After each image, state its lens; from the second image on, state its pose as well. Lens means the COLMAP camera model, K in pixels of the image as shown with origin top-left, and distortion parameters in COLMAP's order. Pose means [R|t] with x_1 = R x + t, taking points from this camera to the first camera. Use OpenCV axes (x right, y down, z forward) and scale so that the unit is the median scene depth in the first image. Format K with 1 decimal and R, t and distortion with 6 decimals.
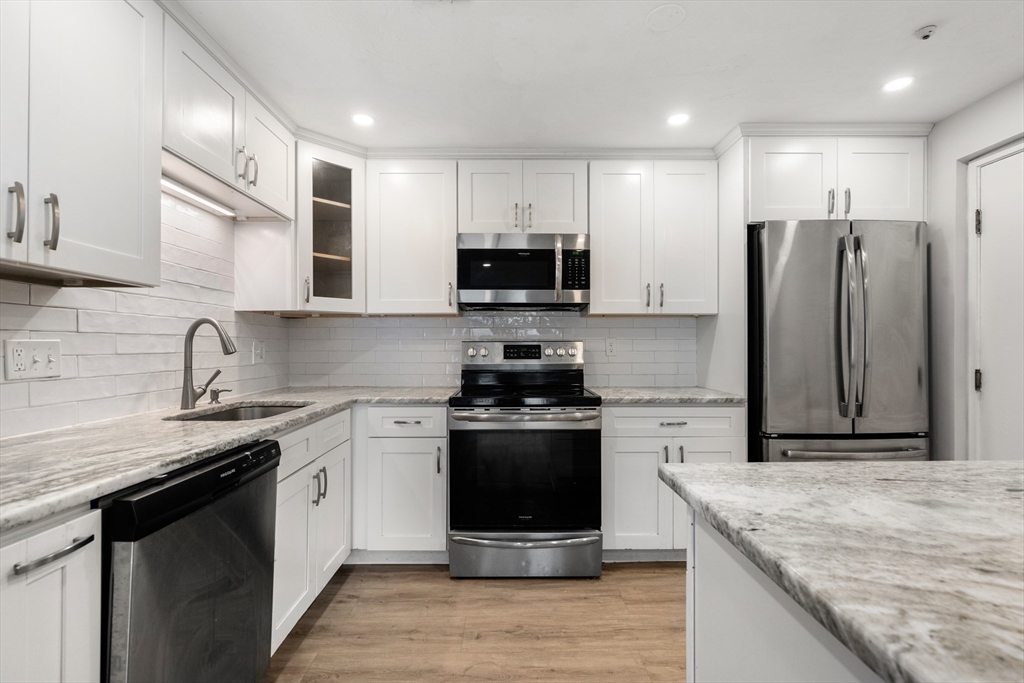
lens RADIAL K [[464.4, 0, 509.5], [0, 464.4, 344.8], [0, 0, 1]] dist [-0.004090, 0.000628]
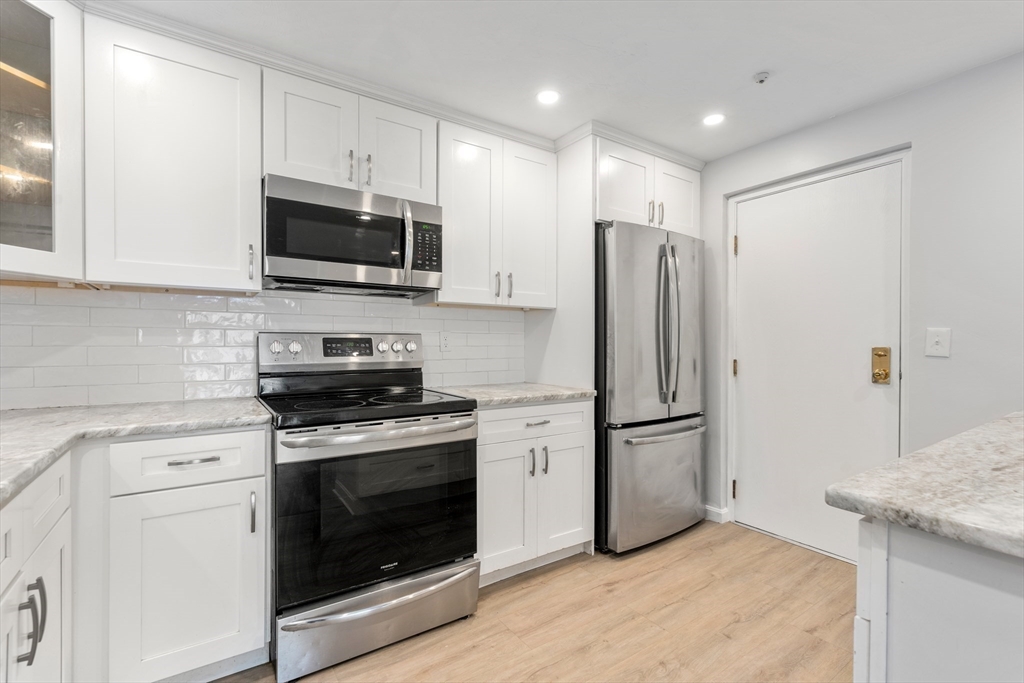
lens RADIAL K [[464.4, 0, 509.5], [0, 464.4, 344.8], [0, 0, 1]] dist [-0.004090, 0.000628]
pose [[0.829421, 0.000905, 0.558624, -0.214870], [-0.004626, 0.999976, 0.005249, 0.007372], [-0.558605, -0.006938, 0.829405, 0.257005]]
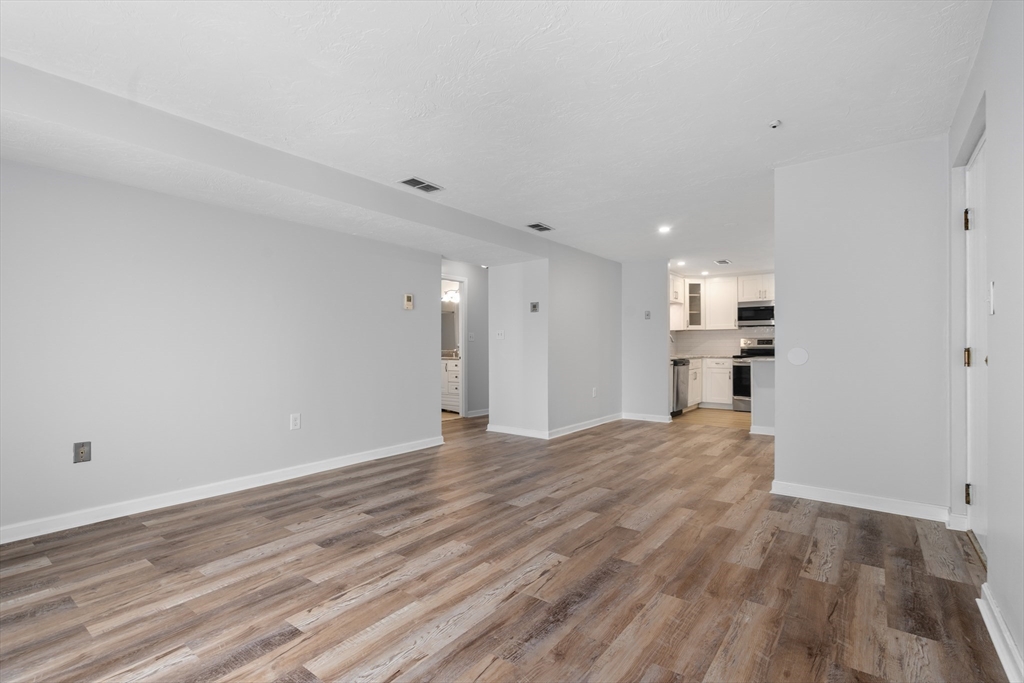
lens RADIAL K [[473.2, 0, 505.6], [0, 473.2, 347.0], [0, 0, 1]] dist [-0.004280, 0.000401]
pose [[0.788332, -0.002211, -0.615247, 0.634454], [0.004979, 0.999984, 0.002786, 0.034156], [0.615231, -0.005260, 0.788330, -2.522554]]
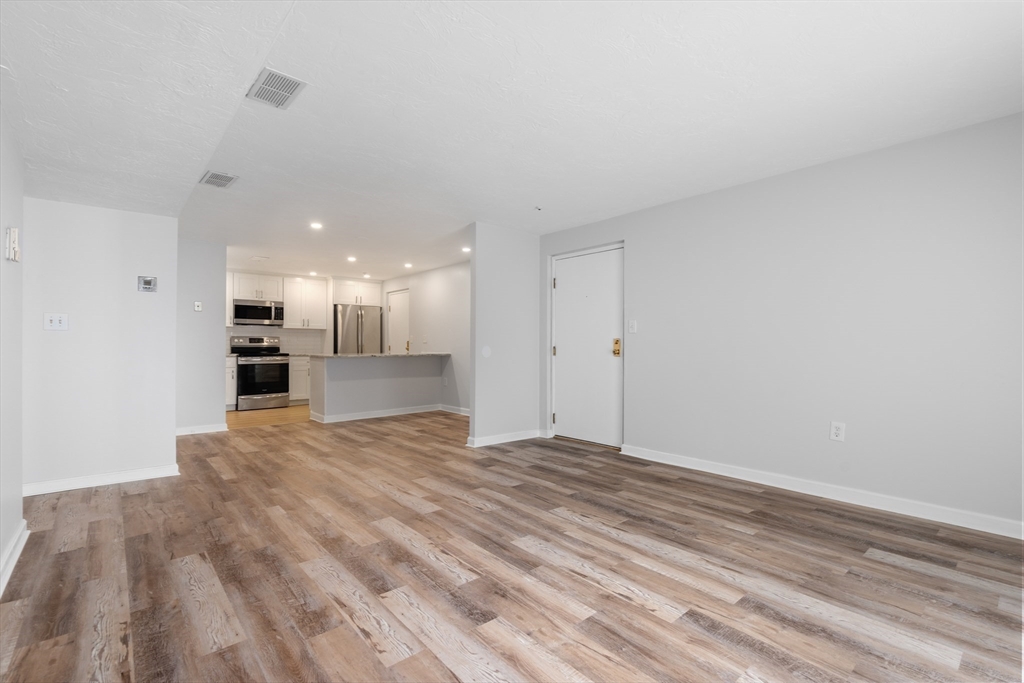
lens RADIAL K [[464.4, 0, 509.5], [0, 464.4, 344.8], [0, 0, 1]] dist [-0.004090, 0.000628]
pose [[0.760964, 0.004347, 0.648779, -0.748283], [-0.005894, 0.999983, 0.000213, 0.036998], [-0.648767, -0.003986, 0.760977, -2.532346]]
